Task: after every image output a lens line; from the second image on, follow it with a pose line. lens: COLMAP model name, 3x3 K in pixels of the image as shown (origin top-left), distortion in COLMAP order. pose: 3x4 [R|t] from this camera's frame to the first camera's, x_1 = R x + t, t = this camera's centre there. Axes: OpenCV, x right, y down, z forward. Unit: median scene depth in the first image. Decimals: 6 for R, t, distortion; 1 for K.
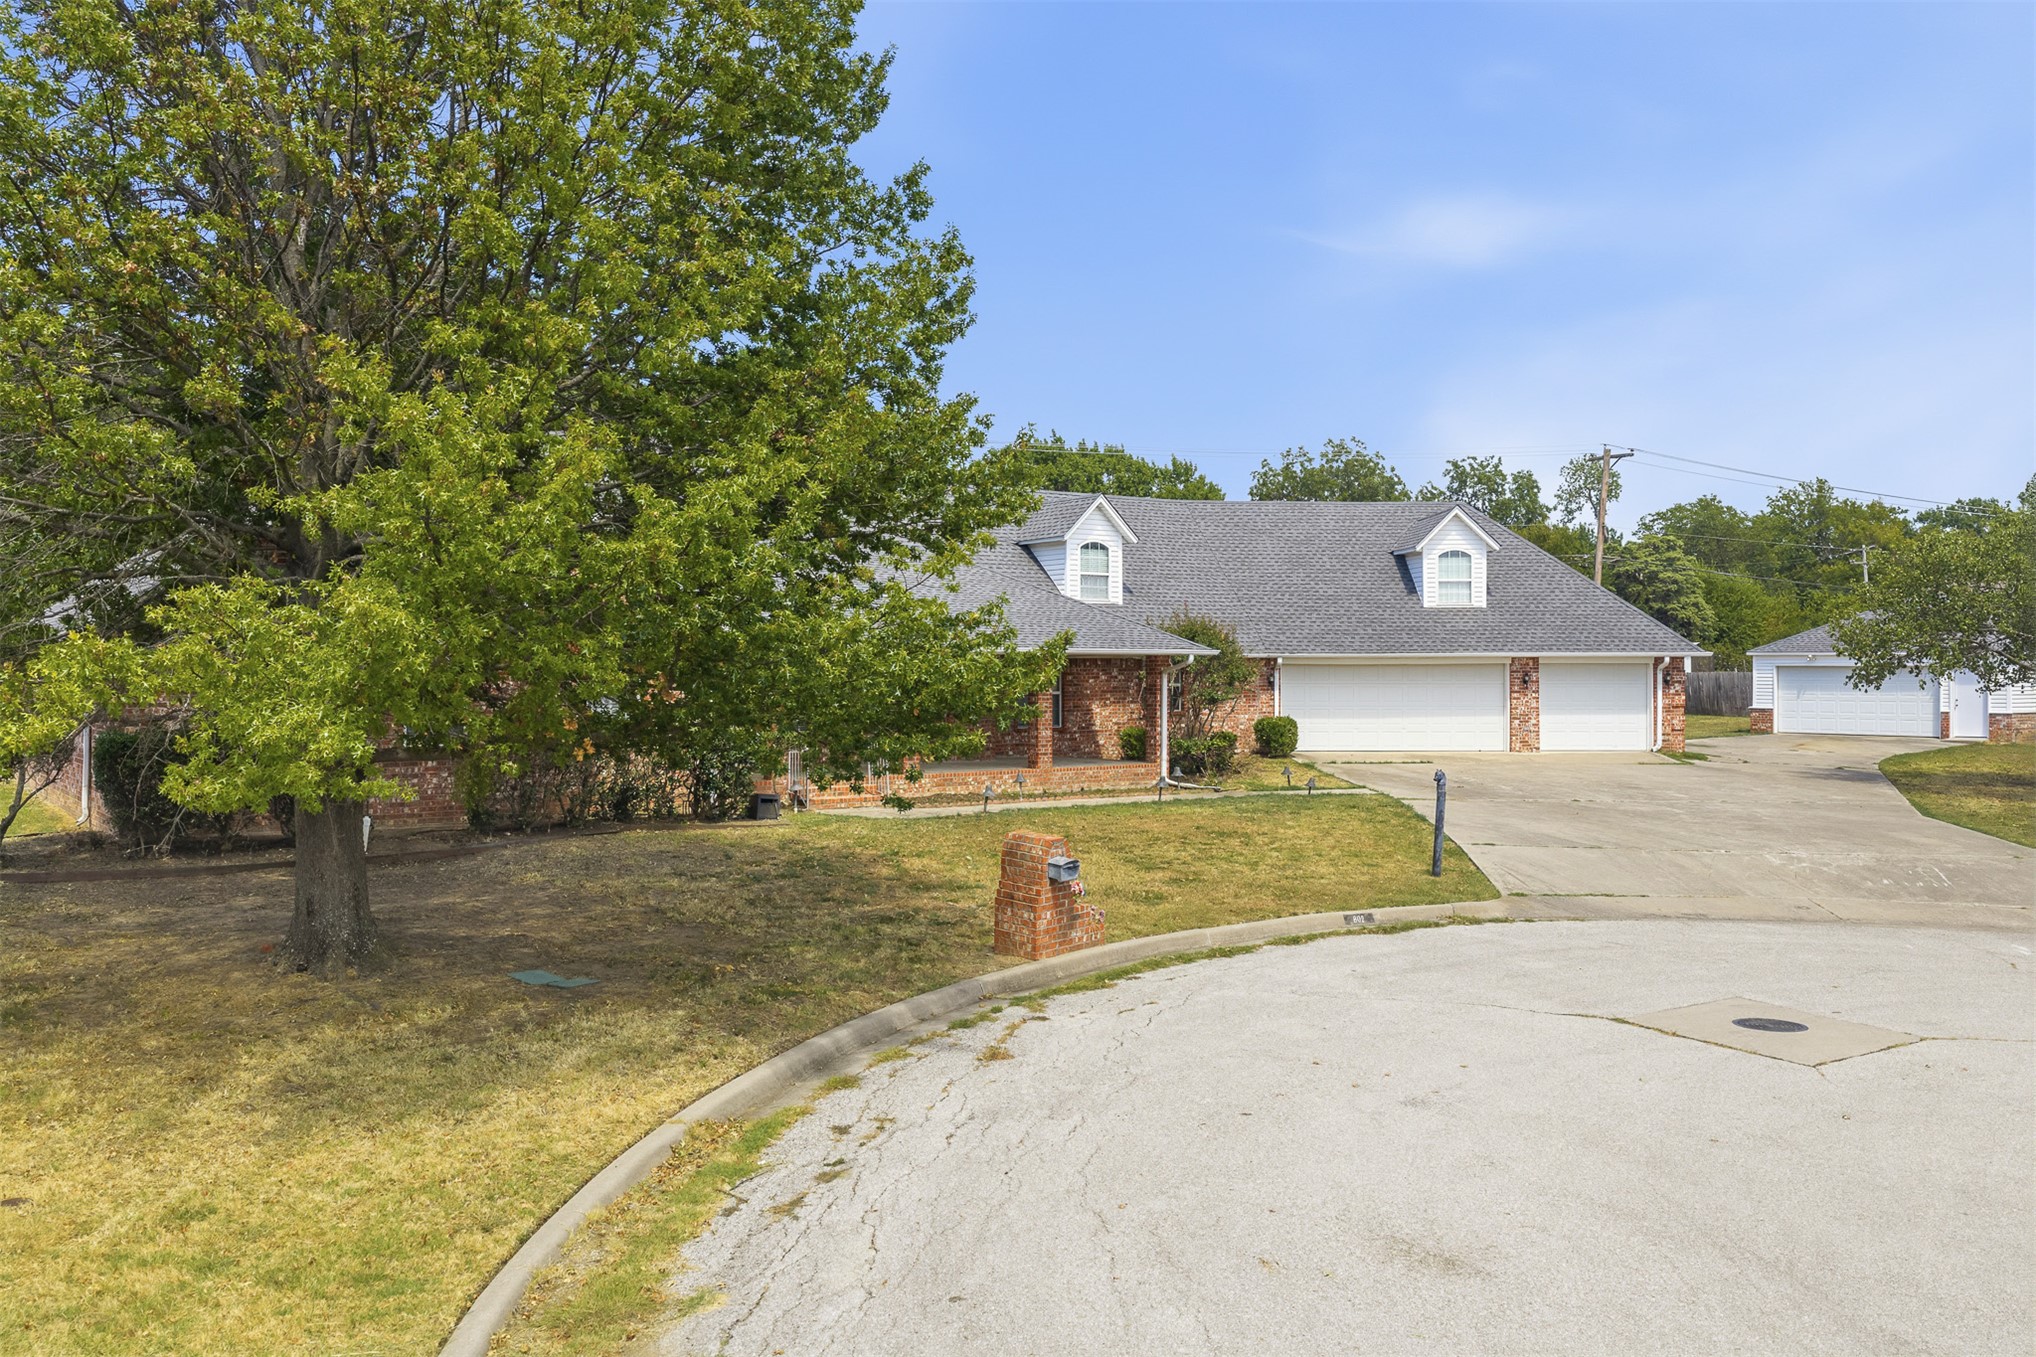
lens RADIAL K [[1684.7, 0, 1018.0], [0, 1684.7, 678.5], [0, 0, 1]] dist [0.006979, -0.003398]
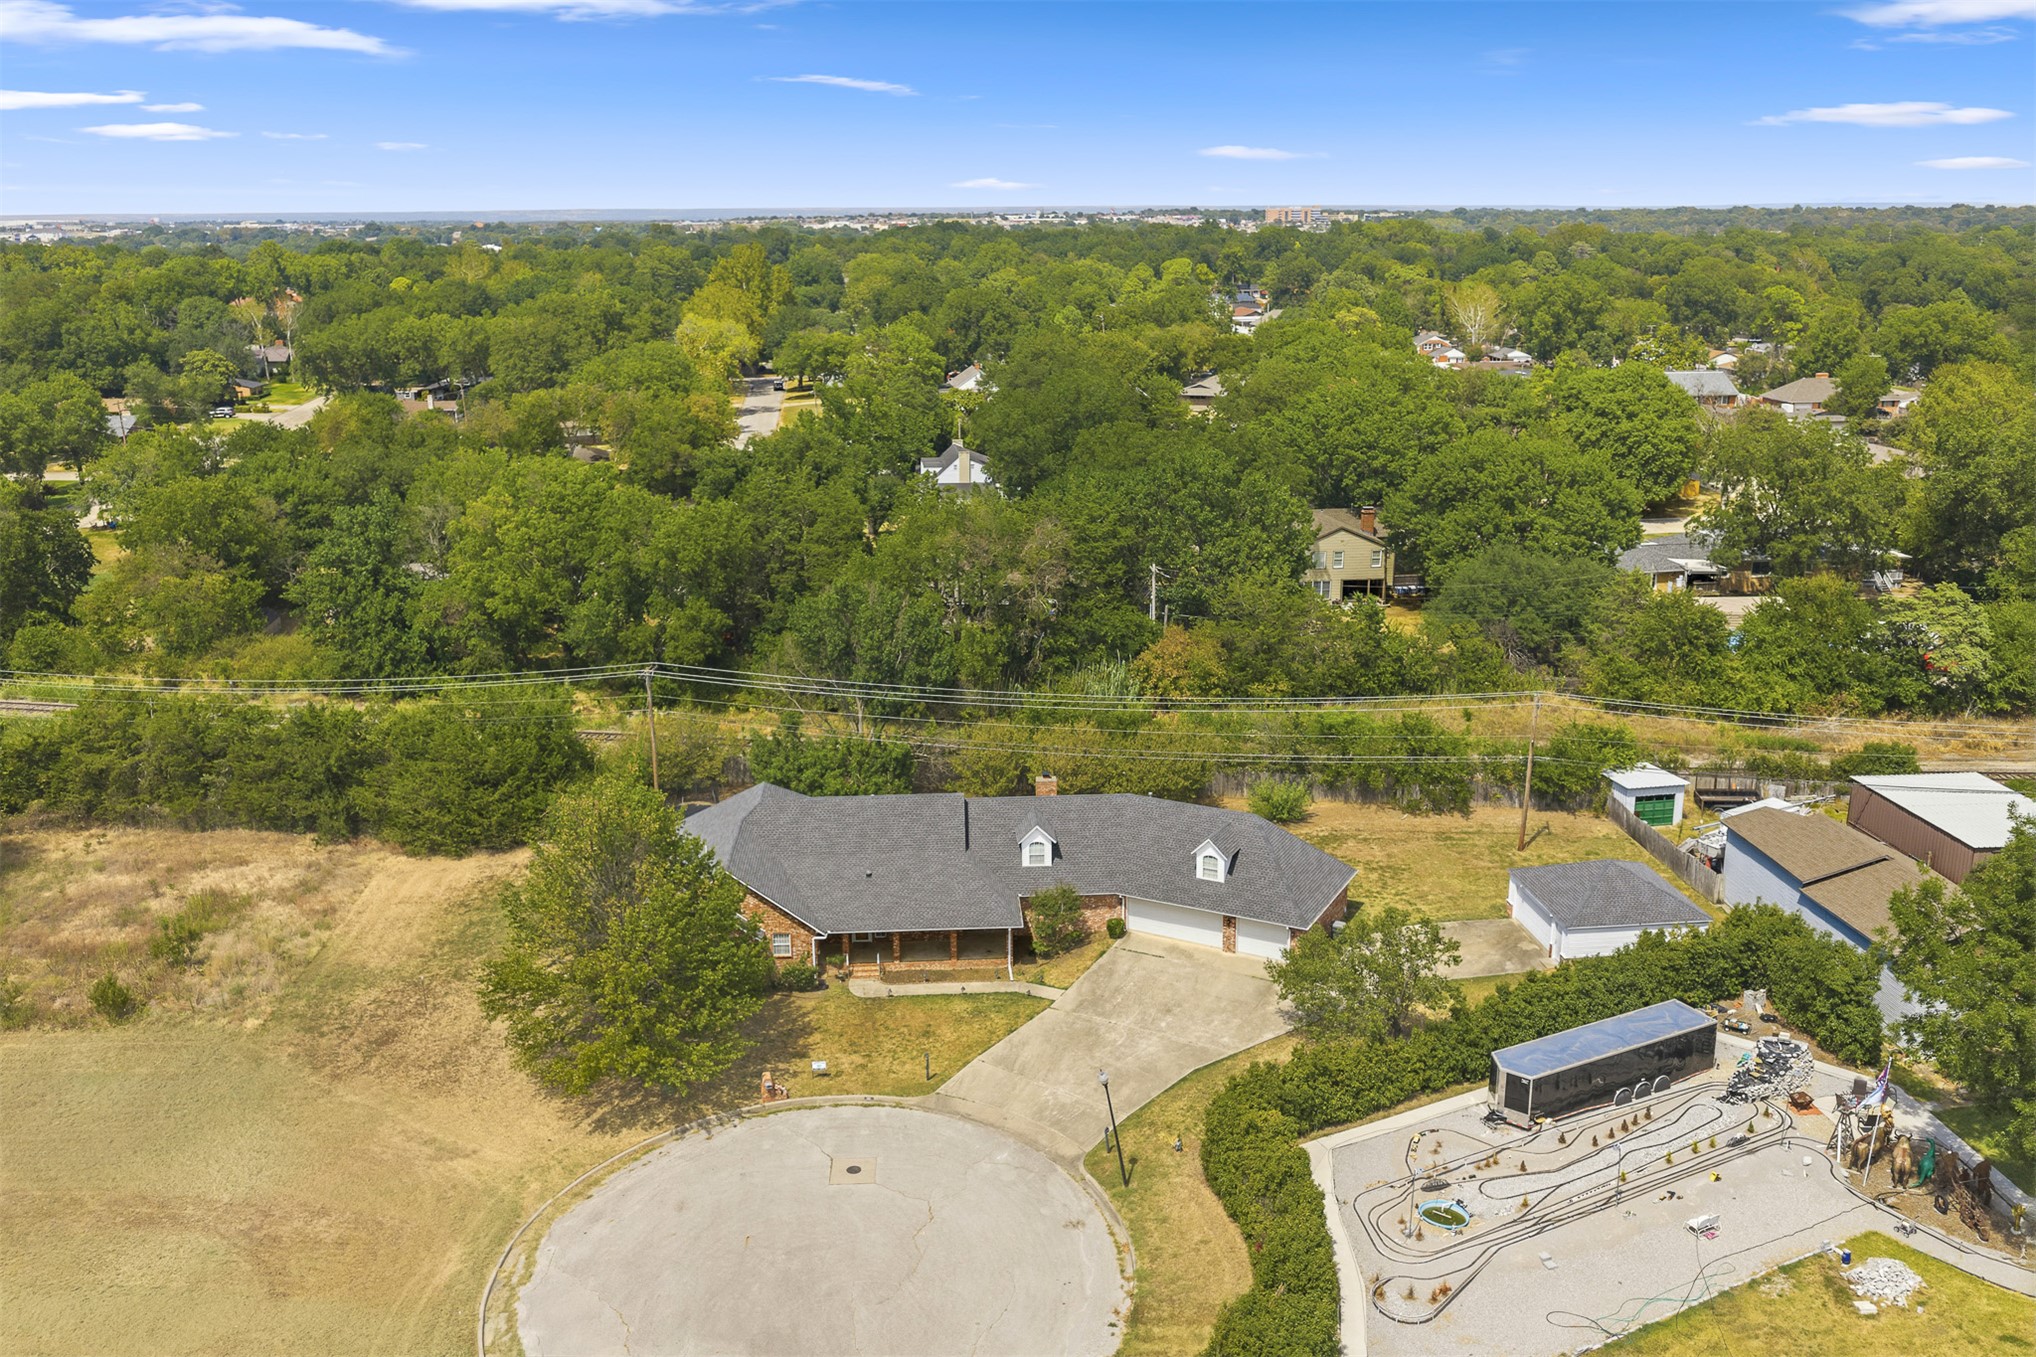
lens RADIAL K [[1684.7, 0, 1018.0], [0, 1684.7, 678.5], [0, 0, 1]] dist [0.006979, -0.003398]
pose [[0.847243, 0.135510, -0.513631, 1.122921], [0.005951, 0.964433, 0.264259, -0.863001], [0.531173, -0.226948, 0.816303, -0.835562]]
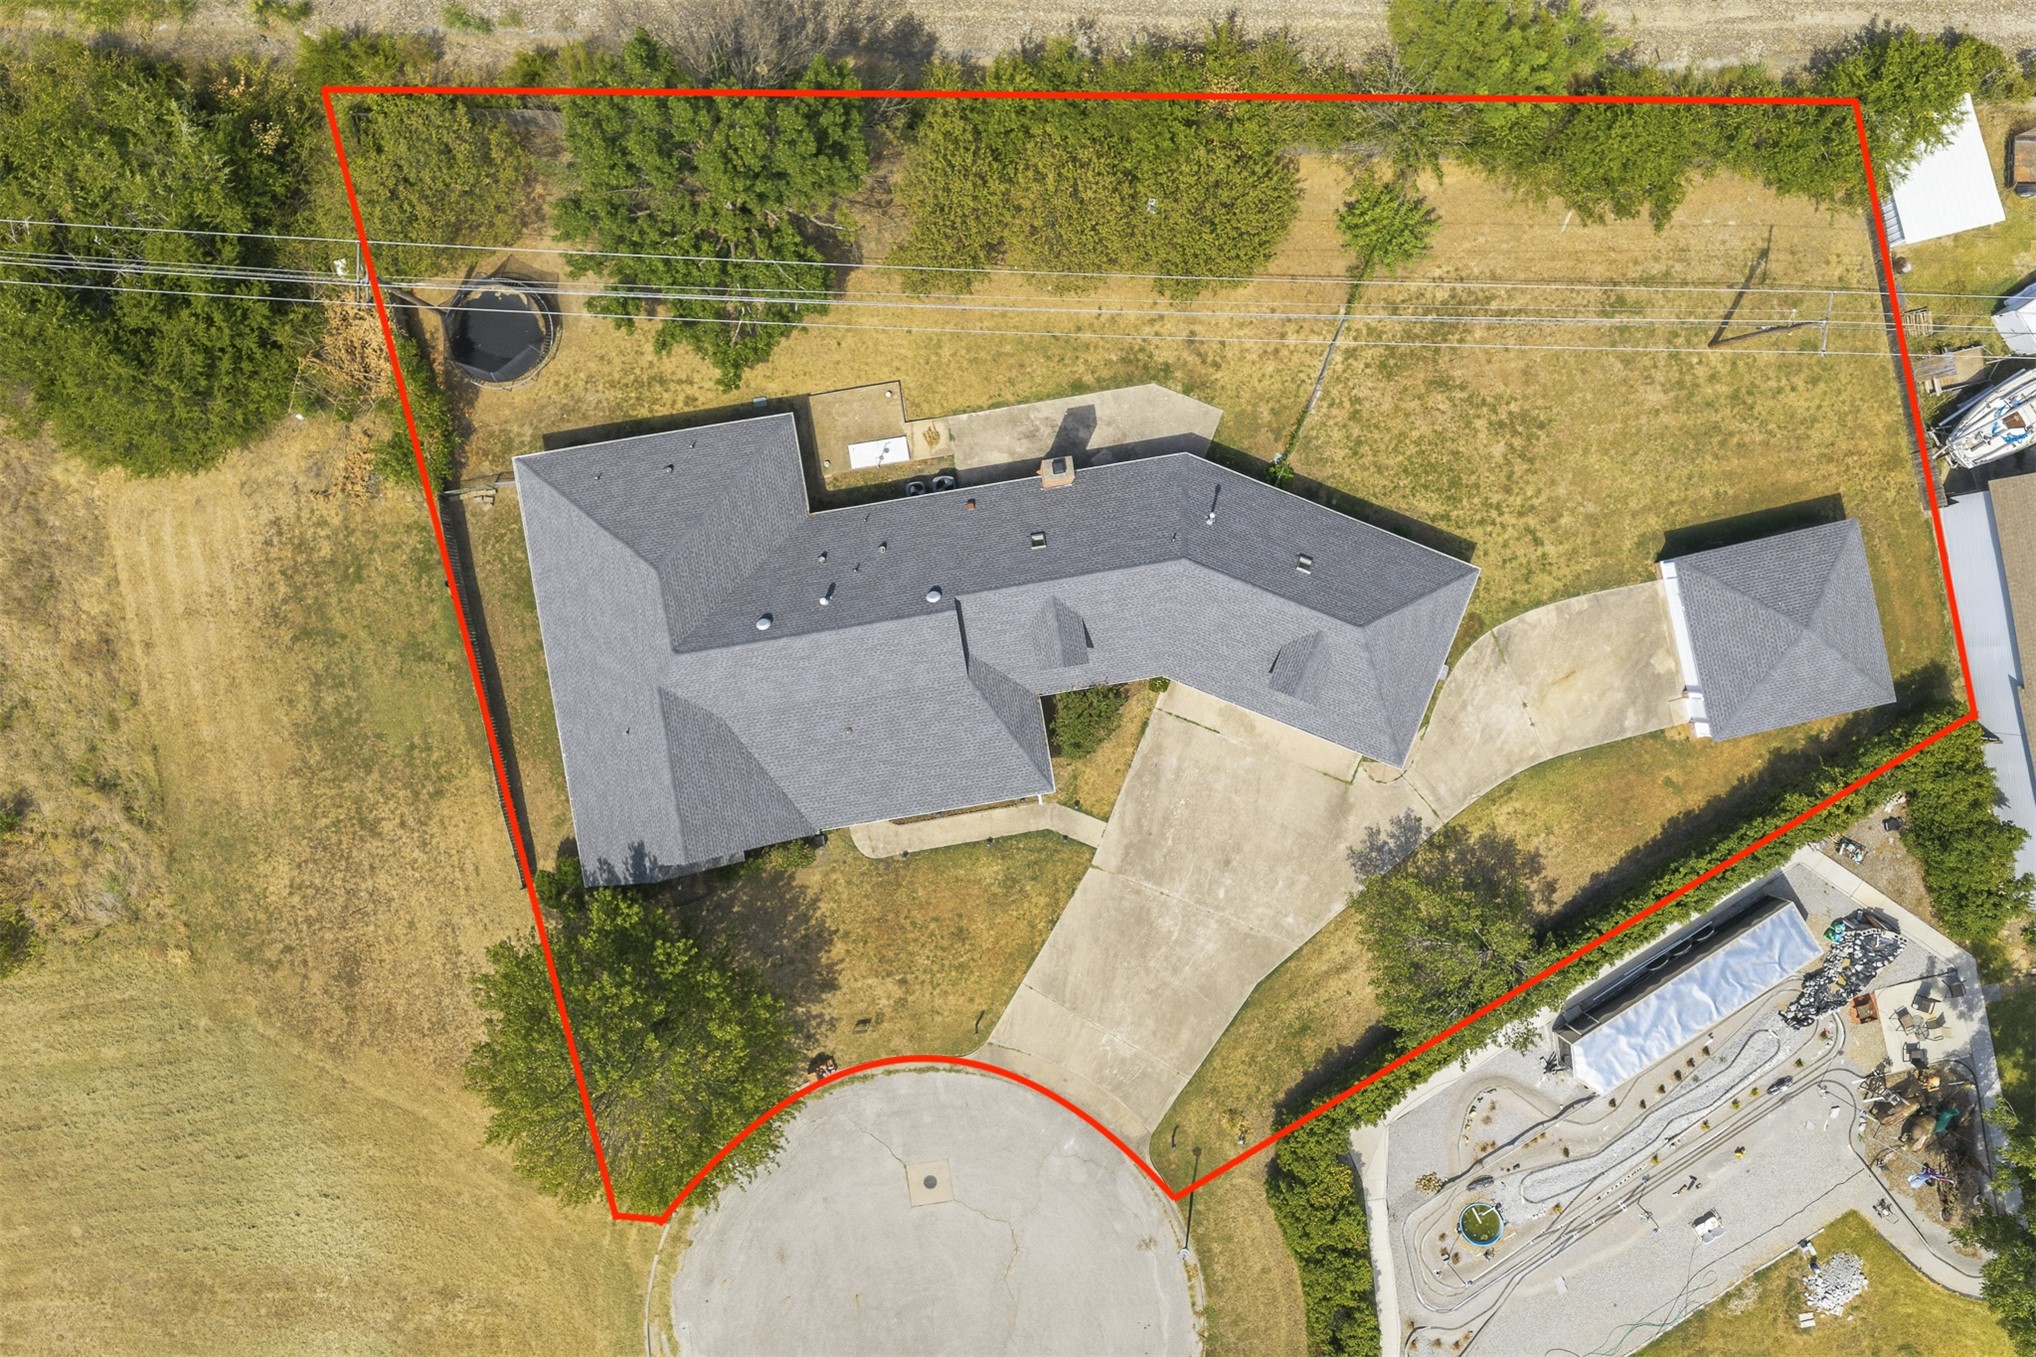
lens RADIAL K [[1684.7, 0, 1018.0], [0, 1684.7, 678.5], [0, 0, 1]] dist [0.006979, -0.003398]
pose [[0.899517, 0.436574, 0.016495, -0.014282], [-0.013950, -0.009034, 0.999862, -1.711901], [0.436663, -0.899623, -0.002036, 0.892016]]
